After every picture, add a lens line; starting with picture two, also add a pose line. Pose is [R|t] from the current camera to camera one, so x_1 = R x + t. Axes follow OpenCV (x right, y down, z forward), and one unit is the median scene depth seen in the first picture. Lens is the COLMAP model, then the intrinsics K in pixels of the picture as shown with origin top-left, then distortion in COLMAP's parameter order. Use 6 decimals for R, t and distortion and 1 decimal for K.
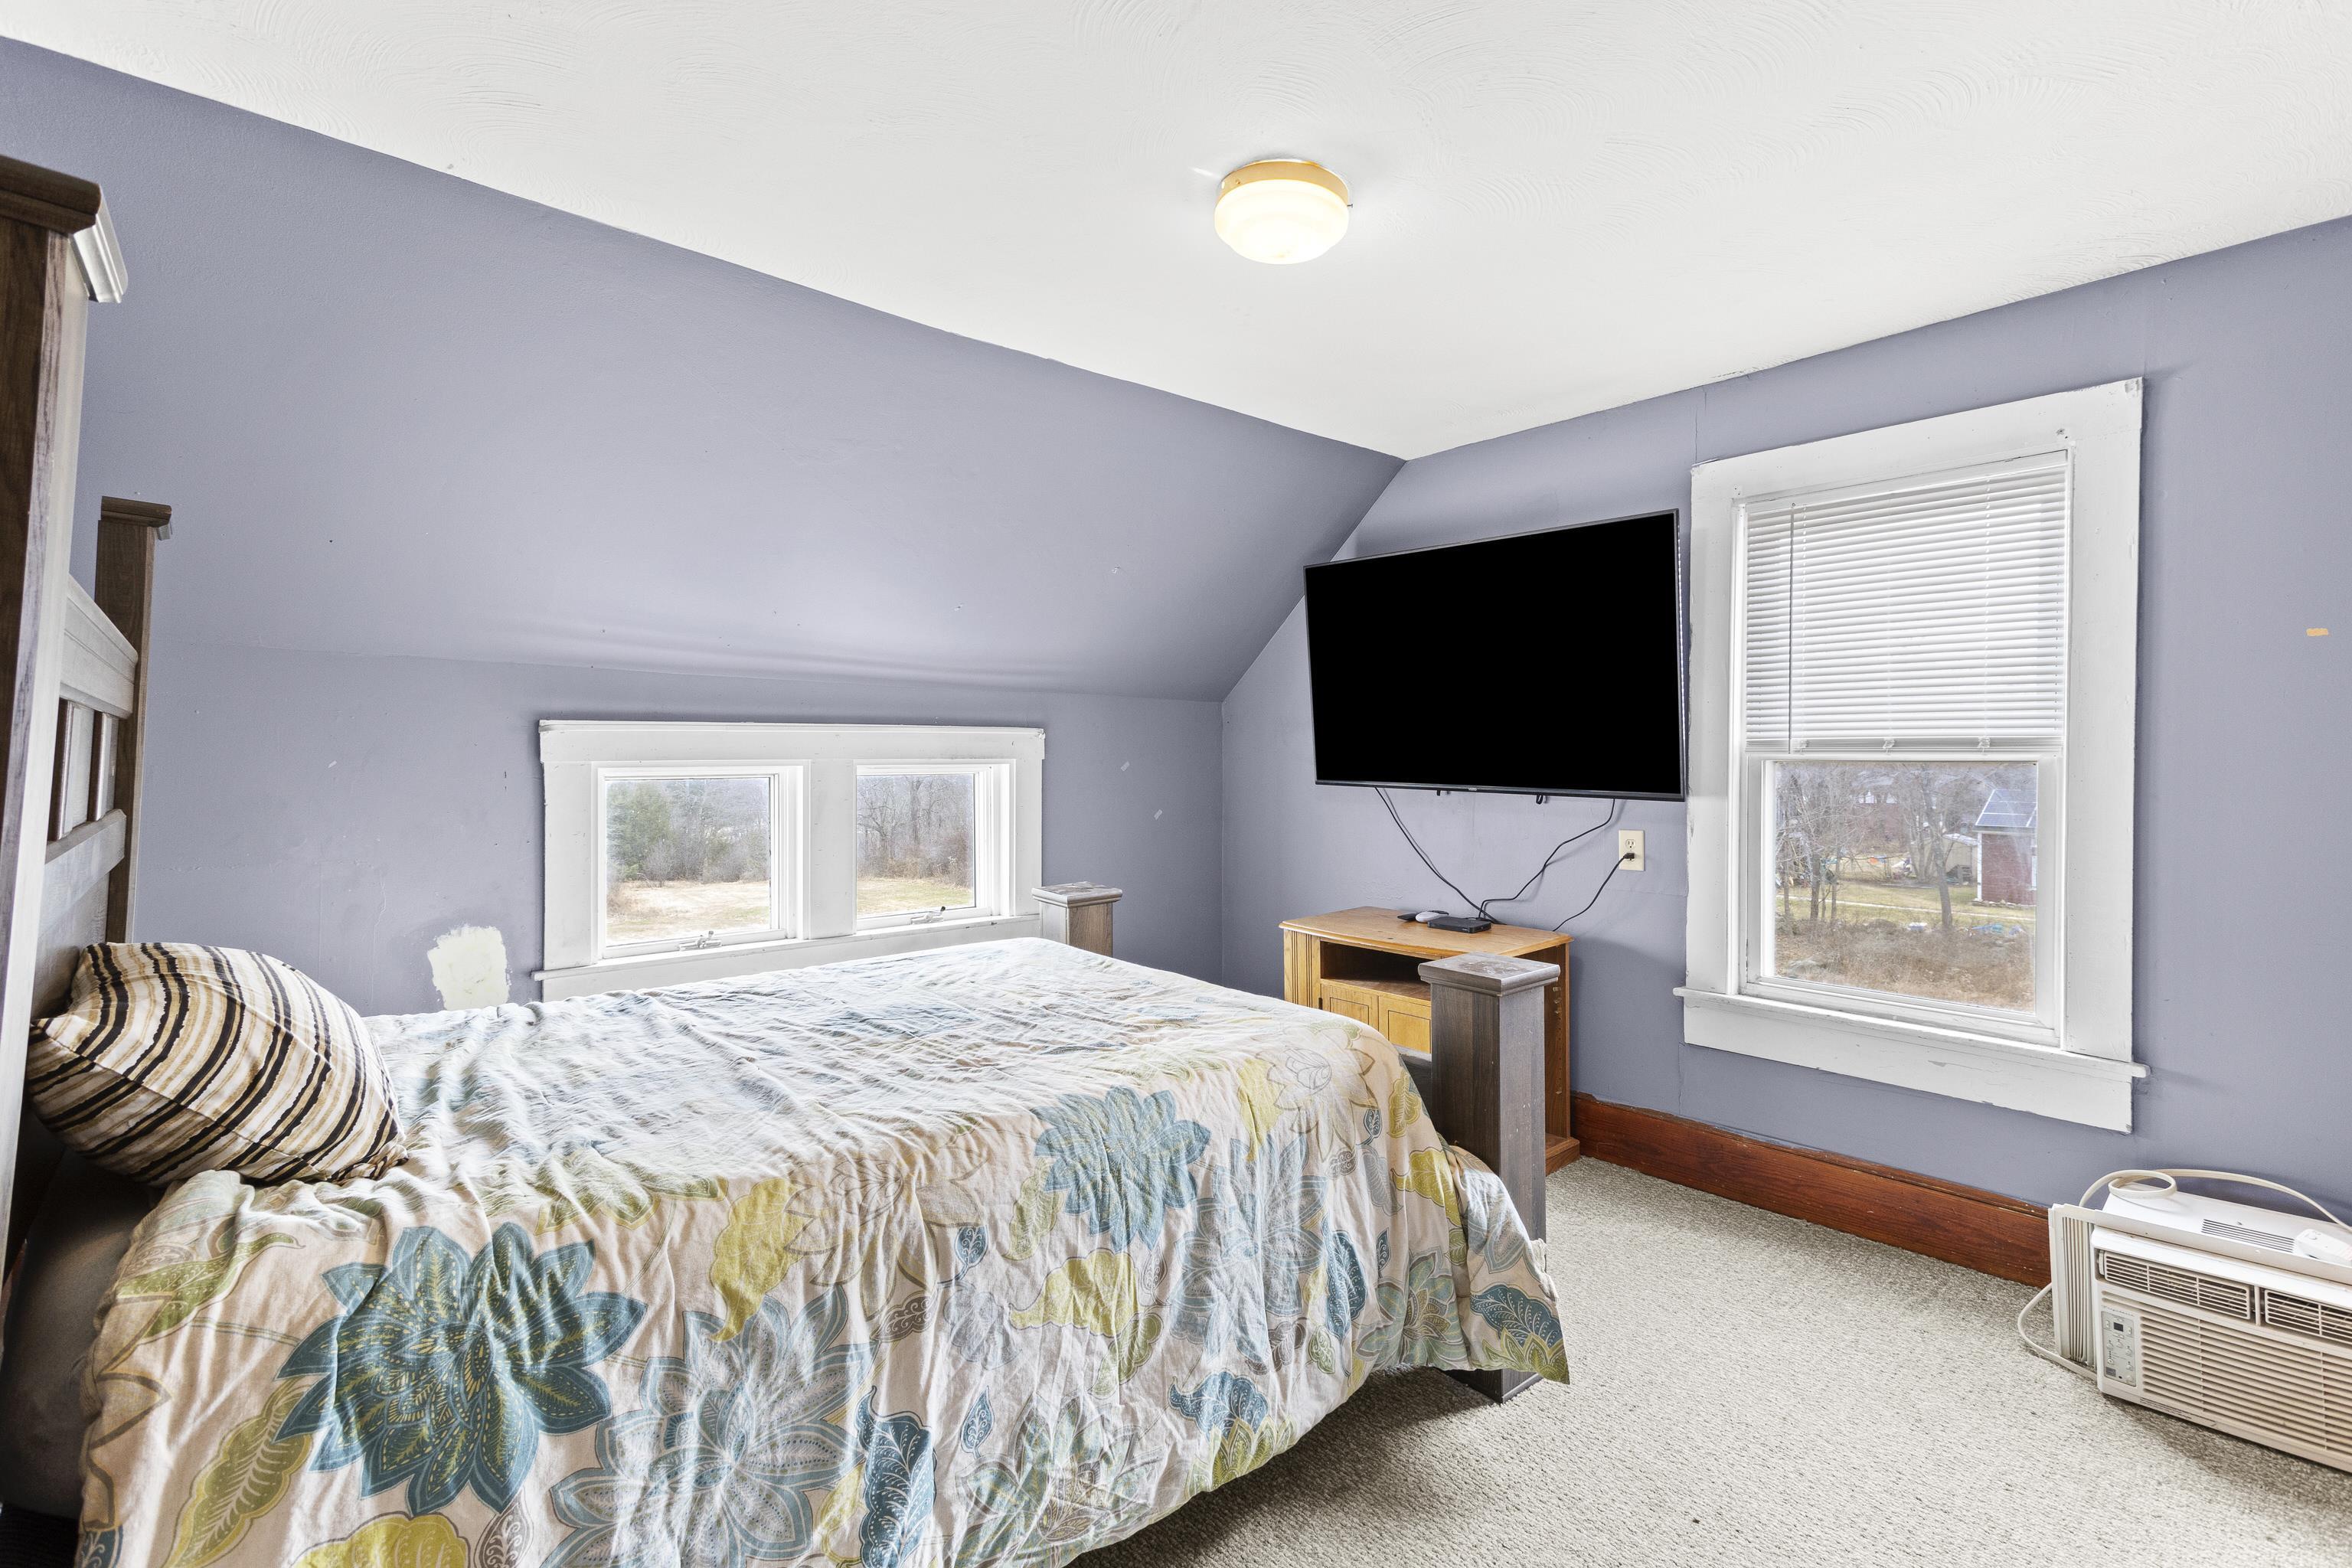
lens RADIAL K [[1104.7, 0, 1177.3], [0, 1104.7, 773.1], [0, 0, 1]] dist [0.021161, 0.000078]
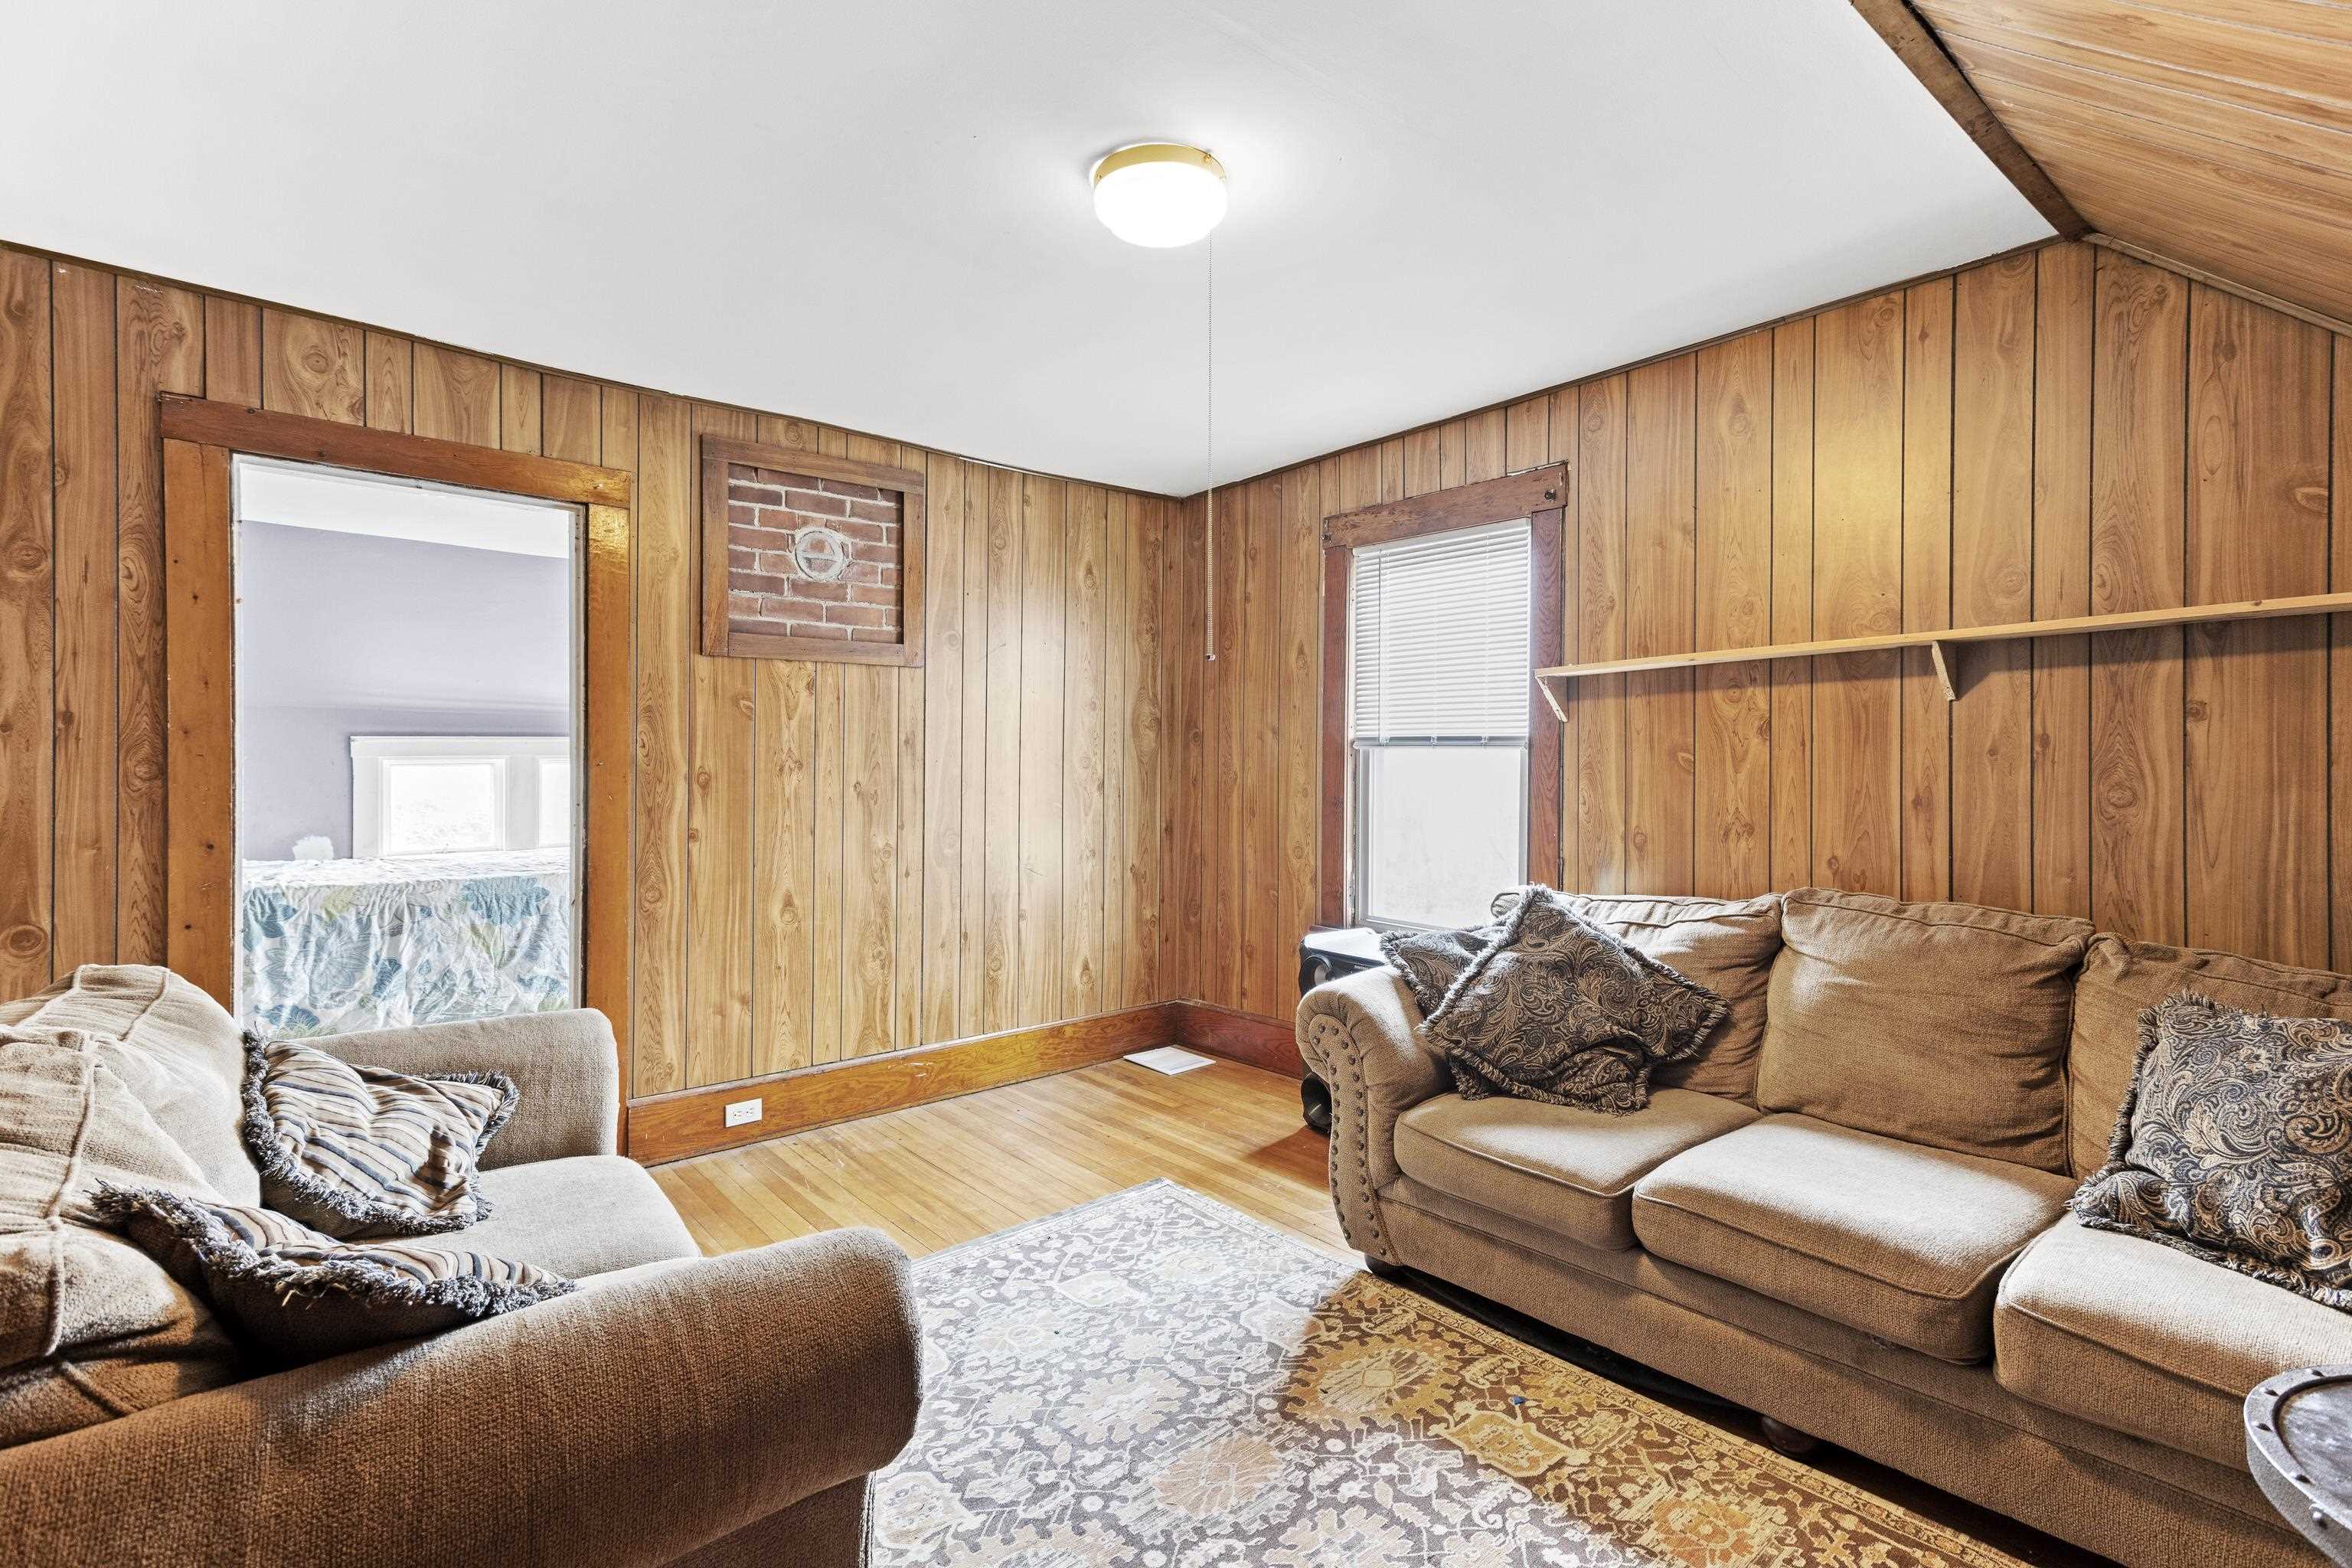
lens RADIAL K [[1128.3, 0, 1179.6], [0, 1128.3, 766.1], [0, 0, 1]] dist [0.022488, 0.000609]
pose [[0.999793, -0.003553, -0.020009, 1.988641], [0.003553, 0.999994, -0.000072, 0.027236], [0.020010, 0.000001, 0.999800, -2.136580]]
